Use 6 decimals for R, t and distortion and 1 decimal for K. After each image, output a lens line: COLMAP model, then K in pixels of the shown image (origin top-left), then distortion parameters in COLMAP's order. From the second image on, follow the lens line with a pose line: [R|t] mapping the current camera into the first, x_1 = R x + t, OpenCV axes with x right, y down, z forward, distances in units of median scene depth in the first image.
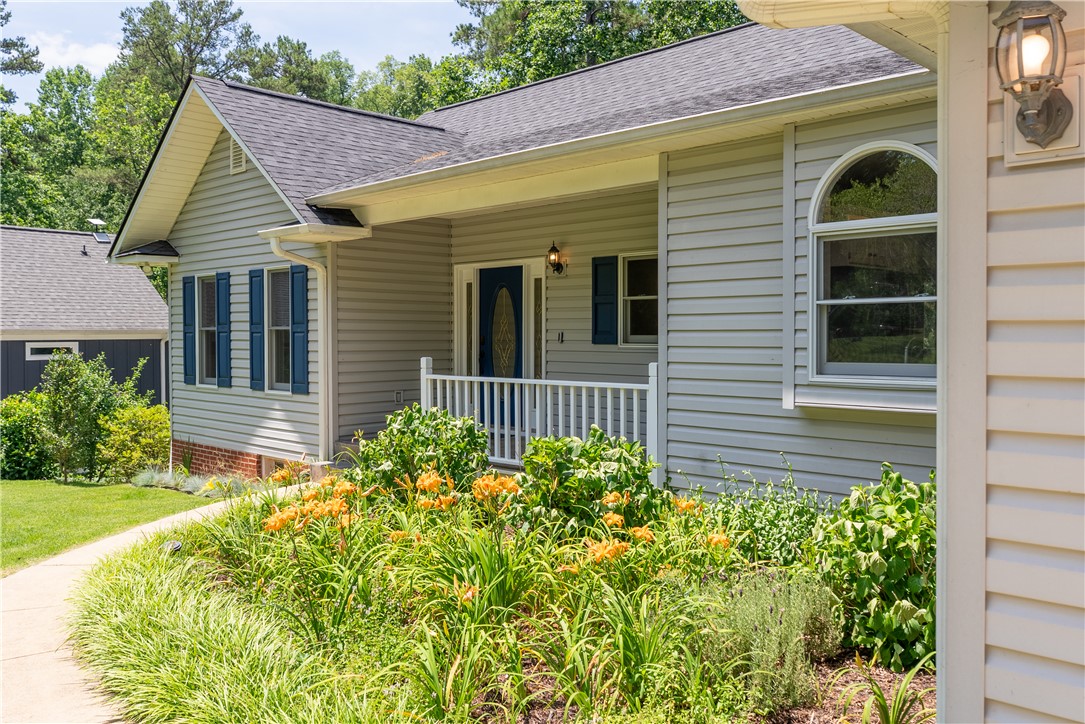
lens RADIAL K [[919.3, 0, 545.3], [0, 919.3, 355.8], [0, 0, 1]] dist [0.009867, 0.001117]
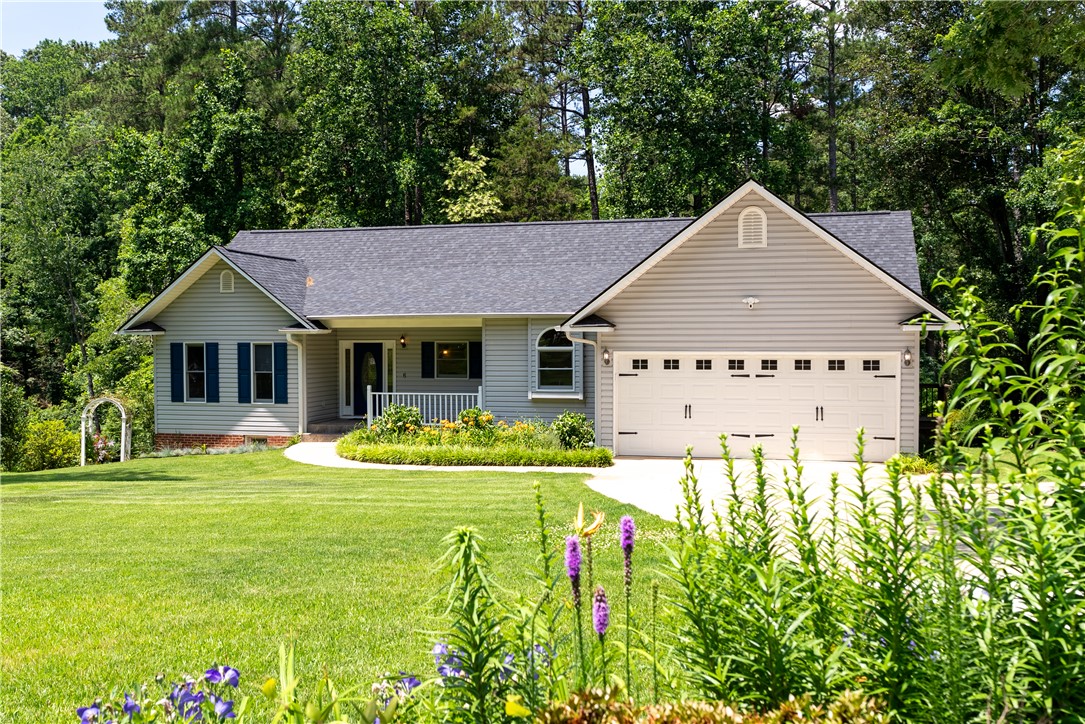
lens RADIAL K [[1036.3, 0, 543.0], [0, 1036.3, 361.2], [0, 0, 1]] dist [-0.003021, 0.000000]
pose [[0.870581, -0.011442, 0.491892, -1.003947], [0.013194, 0.999913, -0.000093, -0.051974], [-0.491848, 0.006571, 0.870656, -1.512028]]
